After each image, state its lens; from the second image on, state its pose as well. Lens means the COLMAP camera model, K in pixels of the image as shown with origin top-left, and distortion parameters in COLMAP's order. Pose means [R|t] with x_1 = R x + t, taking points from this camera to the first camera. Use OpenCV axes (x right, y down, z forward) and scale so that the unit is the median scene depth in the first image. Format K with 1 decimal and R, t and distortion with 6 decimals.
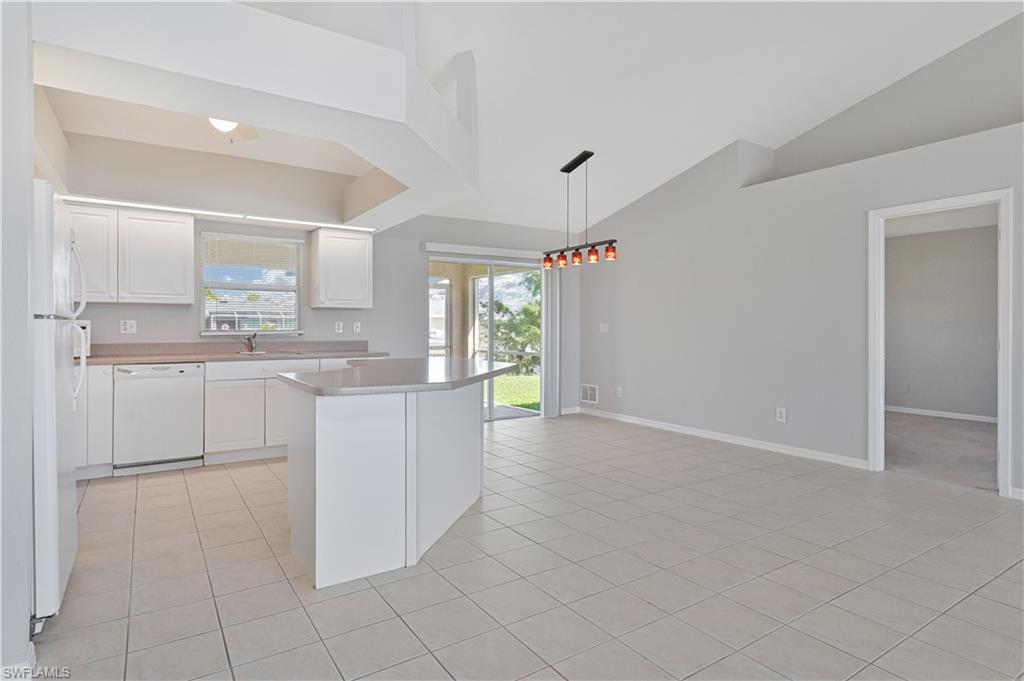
lens RADIAL K [[551.5, 0, 499.6], [0, 551.5, 327.2], [0, 0, 1]] dist [-0.000507, -0.000355]
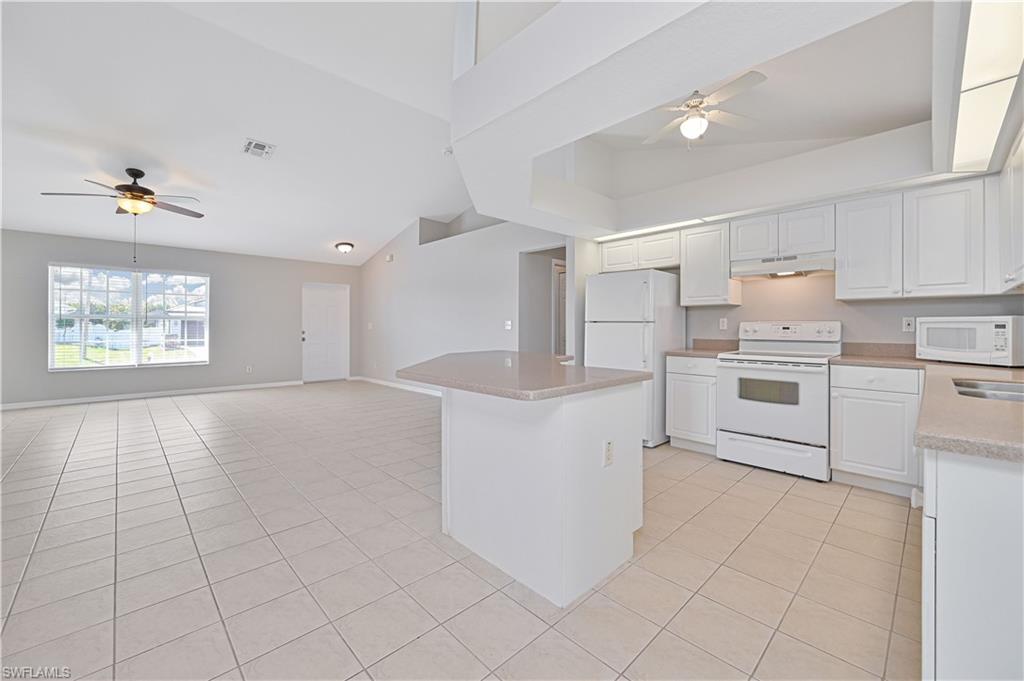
lens RADIAL K [[409.1, 0, 513.2], [0, 409.1, 326.6], [0, 0, 1]] dist [-0.002352, 0.000542]
pose [[-0.983816, -0.001017, -0.179178, -0.009510], [-0.001787, 0.999990, 0.004134, 0.000112], [0.179172, 0.004387, -0.983808, 1.137741]]
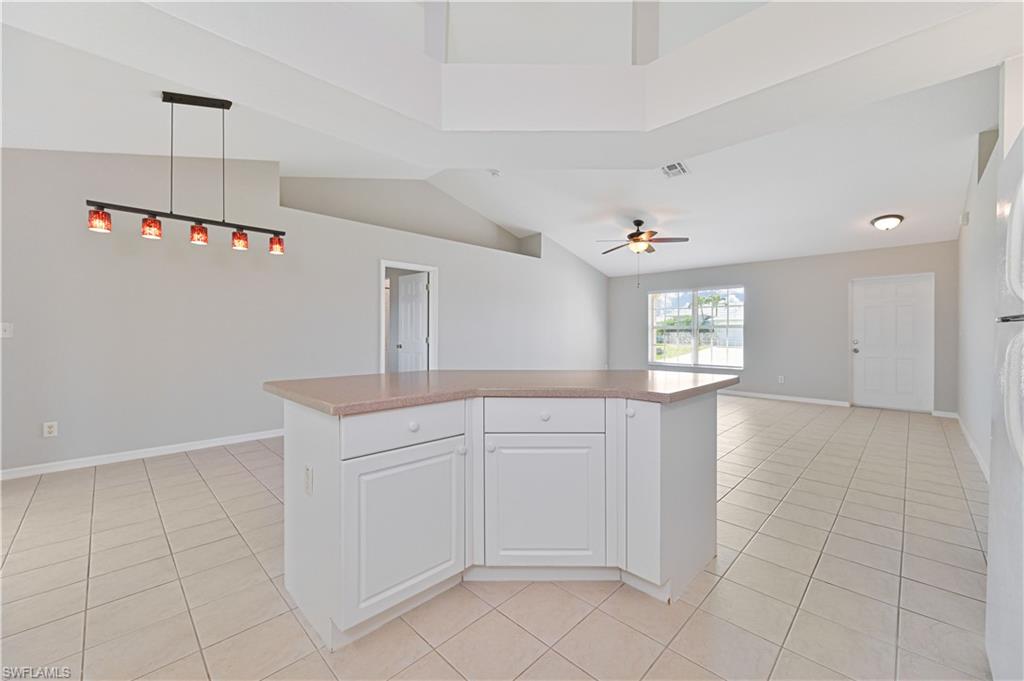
lens RADIAL K [[409.1, 0, 510.2], [0, 409.1, 337.7], [0, 0, 1]] dist [-0.002352, 0.000542]
pose [[-0.202347, -0.007473, 0.979285, -0.489500], [0.000582, 0.999970, 0.007751, 0.006917], [-0.979314, 0.002138, -0.202336, 0.737102]]
